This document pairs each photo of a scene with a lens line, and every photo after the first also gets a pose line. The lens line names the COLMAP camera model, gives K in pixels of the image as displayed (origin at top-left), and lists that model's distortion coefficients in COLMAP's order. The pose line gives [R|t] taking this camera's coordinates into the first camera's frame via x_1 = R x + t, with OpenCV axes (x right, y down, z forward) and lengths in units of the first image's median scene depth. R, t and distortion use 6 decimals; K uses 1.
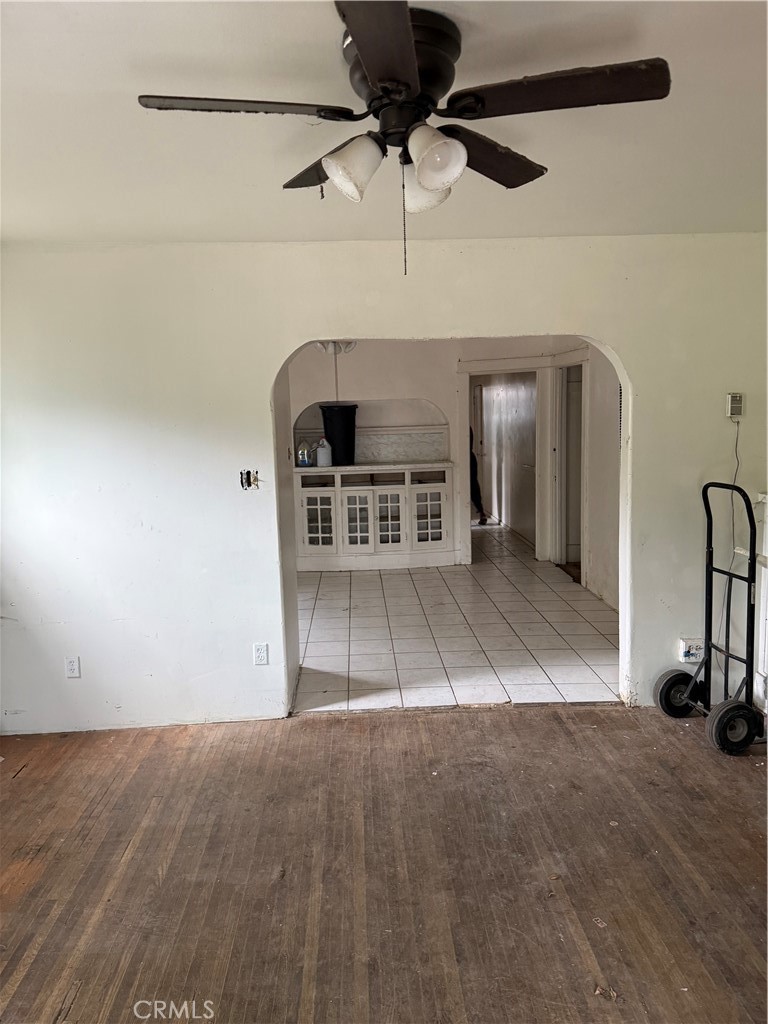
lens RADIAL K [[718.9, 0, 384.0], [0, 718.9, 512.0], [0, 0, 1]] dist [0.063359, -0.000641]
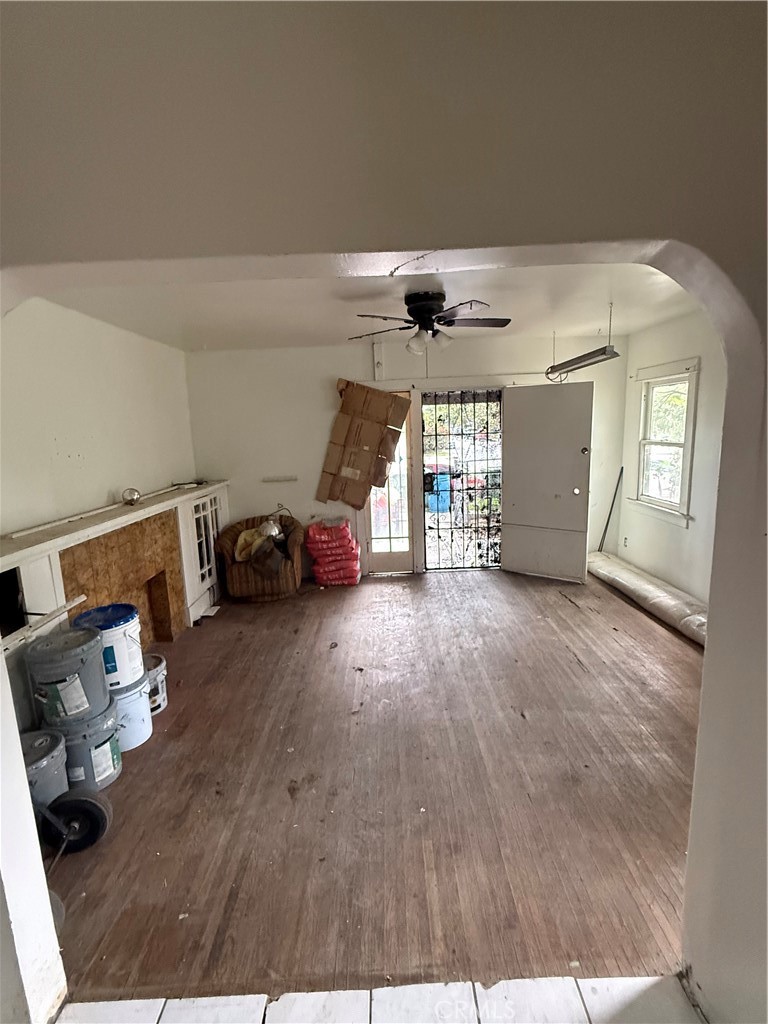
lens RADIAL K [[489.8, 0, 384.0], [0, 489.8, 512.0], [0, 0, 1]] dist [-0.000959, -0.000325]
pose [[-0.997078, 0.056917, 0.050959, 0.062167], [0.069806, 0.949789, 0.305006, -0.204230], [-0.031040, 0.307672, -0.950986, 1.421470]]
